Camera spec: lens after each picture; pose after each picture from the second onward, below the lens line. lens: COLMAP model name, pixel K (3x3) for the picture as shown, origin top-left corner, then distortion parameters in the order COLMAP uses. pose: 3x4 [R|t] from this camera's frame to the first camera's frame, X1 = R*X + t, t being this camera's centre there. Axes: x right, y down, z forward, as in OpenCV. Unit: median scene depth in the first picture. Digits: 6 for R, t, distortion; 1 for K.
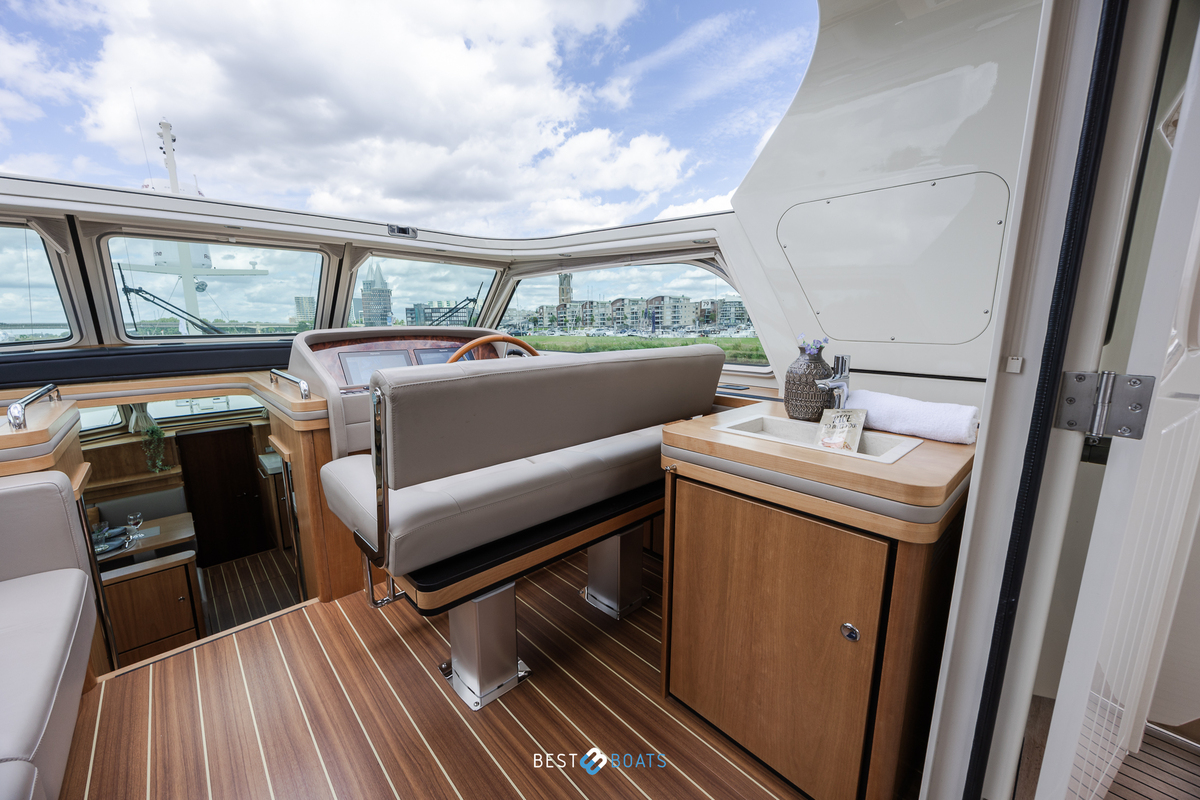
lens RADIAL K [[461.2, 0, 596.1], [0, 461.2, 405.5], [0, 0, 1]] dist [-0.003321, 0.001041]
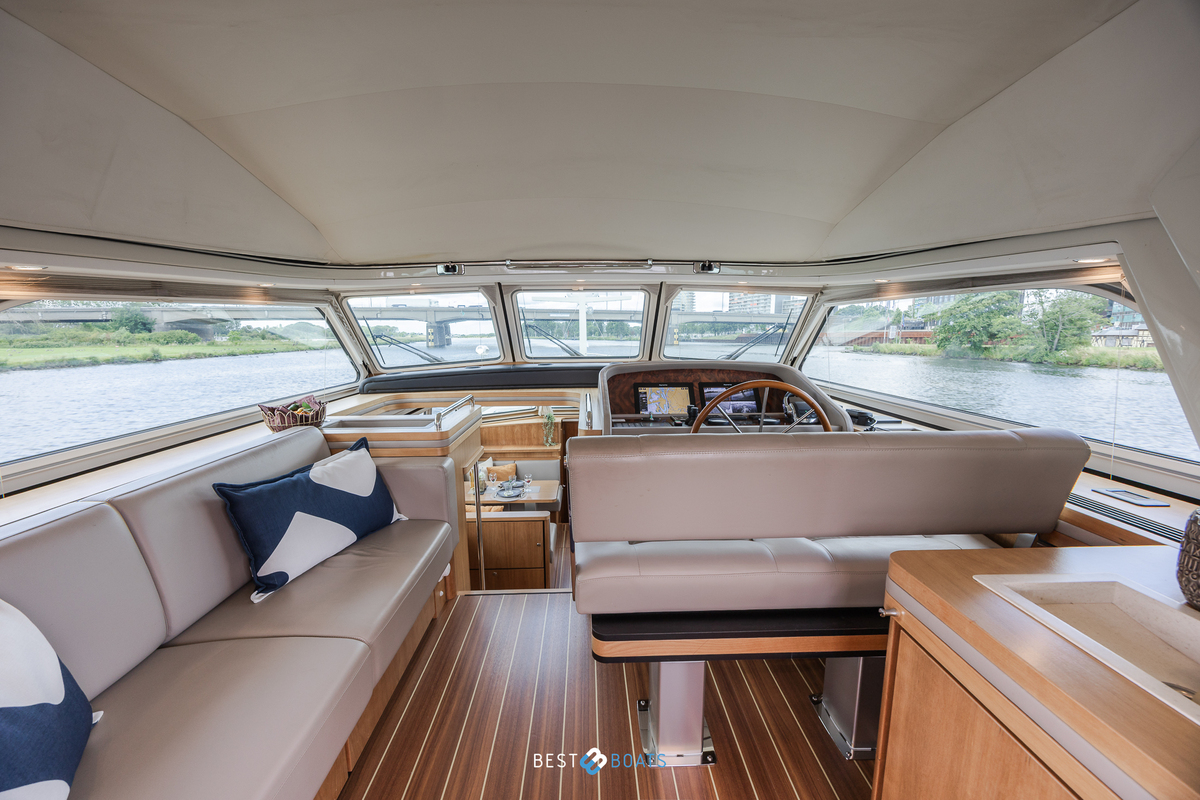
lens RADIAL K [[461.2, 0, 594.5], [0, 461.2, 406.5], [0, 0, 1]] dist [-0.003321, 0.001041]
pose [[0.743824, 0.110588, -0.659163, 0.106577], [-0.117014, 0.992532, 0.034474, -0.067131], [0.658053, 0.051489, 0.751209, 0.058061]]
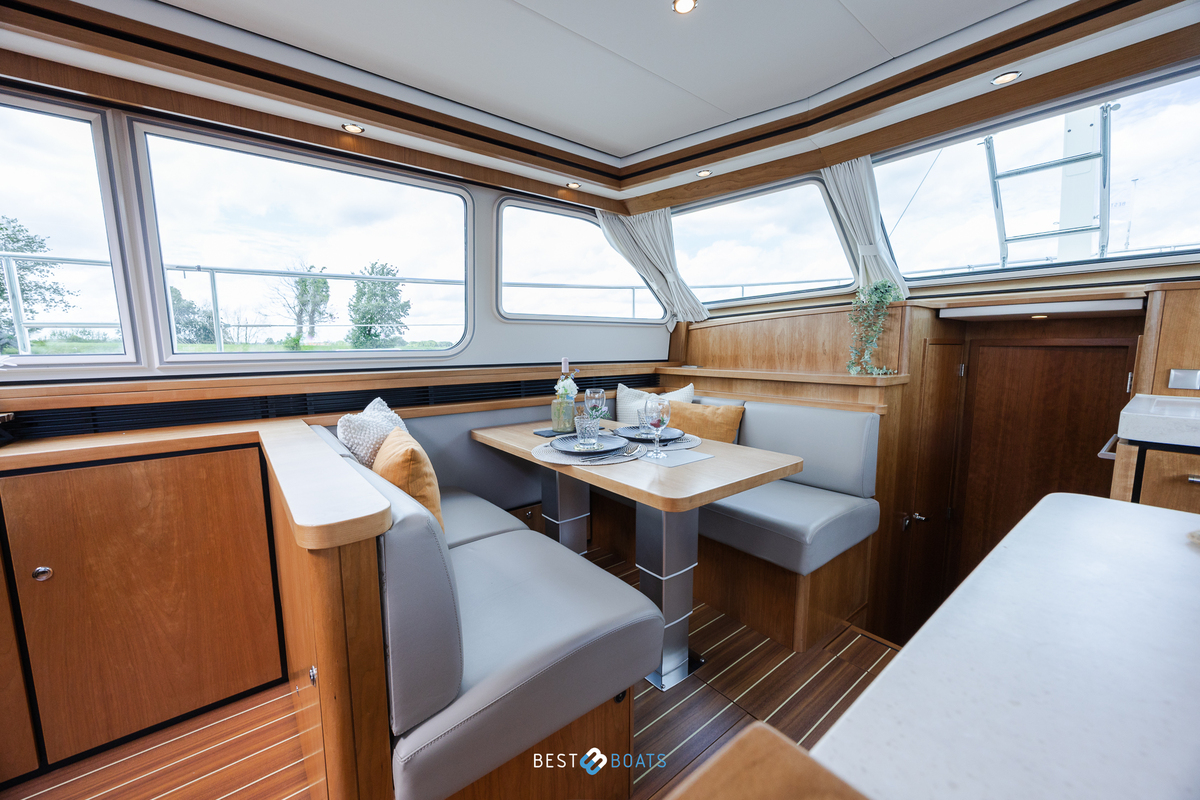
lens RADIAL K [[461.2, 0, 599.1], [0, 461.2, 399.5], [0, 0, 1]] dist [-0.003321, 0.001041]
pose [[-0.080887, 0.122730, -0.989138, -0.817301], [-0.175924, 0.975052, 0.135369, 0.260313], [0.981075, 0.184962, -0.057278, 1.336818]]
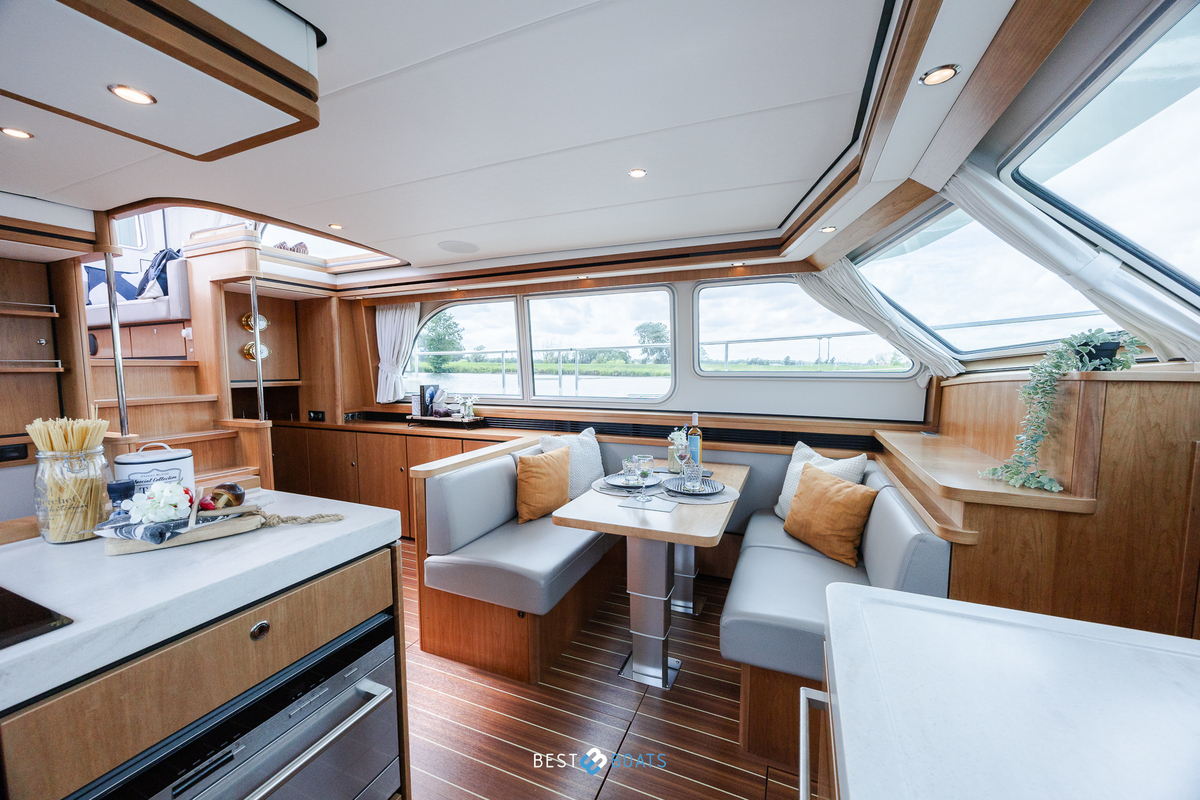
lens RADIAL K [[461.2, 0, 601.2], [0, 461.2, 402.7], [0, 0, 1]] dist [-0.003321, 0.001041]
pose [[-0.915122, 0.041593, -0.401026, -1.024030], [-0.065144, 0.966341, 0.248880, 0.064976], [0.397879, 0.253880, -0.881611, 1.968118]]
